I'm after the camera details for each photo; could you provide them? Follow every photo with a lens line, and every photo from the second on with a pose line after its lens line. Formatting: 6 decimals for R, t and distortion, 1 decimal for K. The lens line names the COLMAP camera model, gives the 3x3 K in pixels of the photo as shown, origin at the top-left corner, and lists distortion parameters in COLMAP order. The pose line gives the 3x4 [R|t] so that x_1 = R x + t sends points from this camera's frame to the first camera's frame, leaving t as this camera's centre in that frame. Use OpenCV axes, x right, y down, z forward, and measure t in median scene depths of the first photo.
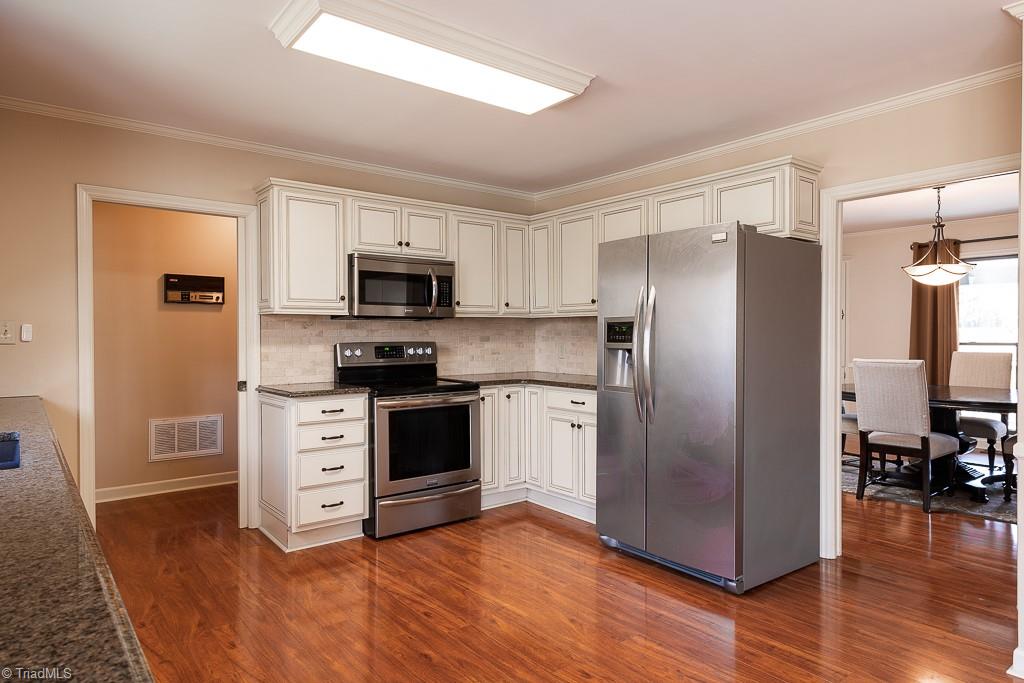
lens RADIAL K [[630.9, 0, 507.2], [0, 630.9, 342.5], [0, 0, 1]] dist [0.008624, 0.001690]
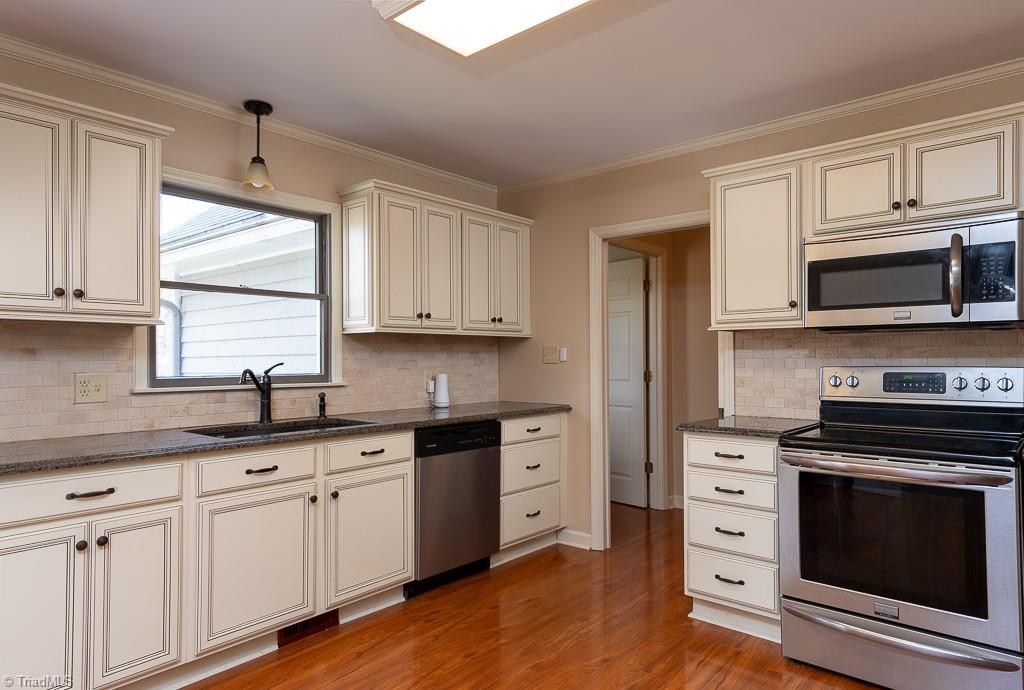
lens RADIAL K [[630.9, 0, 504.9], [0, 630.9, 352.0], [0, 0, 1]] dist [0.008624, 0.001690]
pose [[0.183890, -0.006309, -0.982927, 0.405597], [-0.003756, 0.999968, -0.007121, -0.010045], [0.982940, 0.005002, 0.183860, 0.571401]]
